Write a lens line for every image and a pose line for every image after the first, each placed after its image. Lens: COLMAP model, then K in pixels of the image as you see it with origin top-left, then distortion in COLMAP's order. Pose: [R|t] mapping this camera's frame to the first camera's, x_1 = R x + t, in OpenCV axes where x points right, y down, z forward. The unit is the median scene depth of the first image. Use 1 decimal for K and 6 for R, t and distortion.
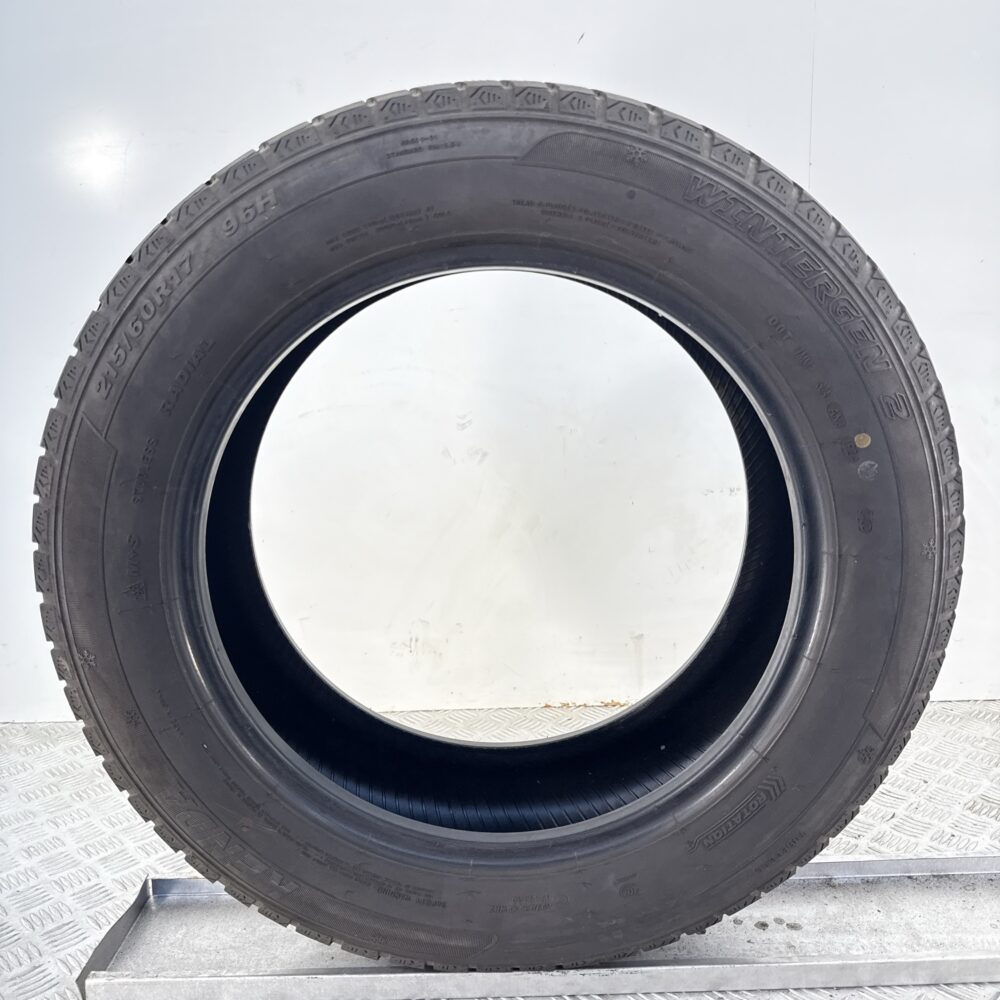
lens RADIAL K [[935.2, 0, 499.9], [0, 935.2, 502.8], [0, 0, 1]] dist [0.138524, -0.365346]
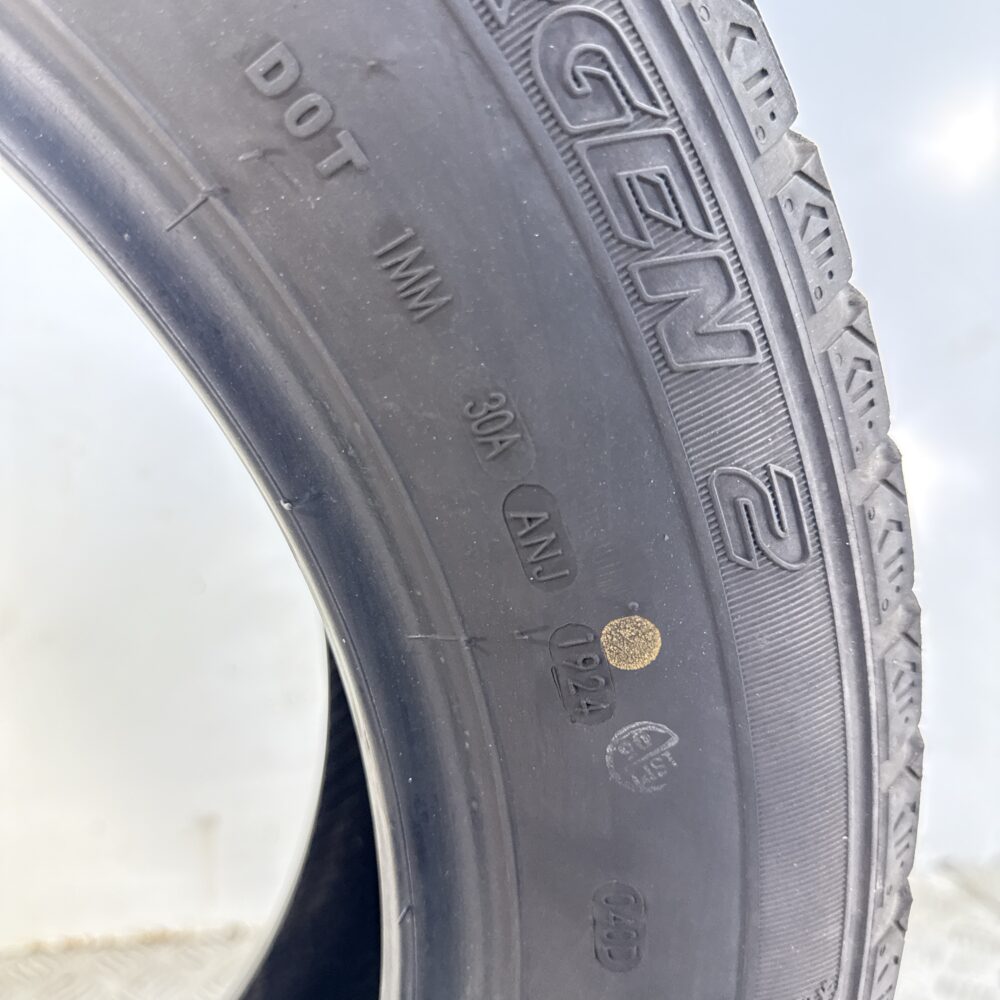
lens RADIAL K [[935.2, 0, 499.9], [0, 935.2, 502.8], [0, 0, 1]] dist [0.138524, -0.365346]
pose [[0.958676, 0.066672, 0.276578, 0.267280], [-0.060844, 0.997708, -0.029609, -0.089205], [-0.277918, 0.011557, 0.960535, 0.739034]]
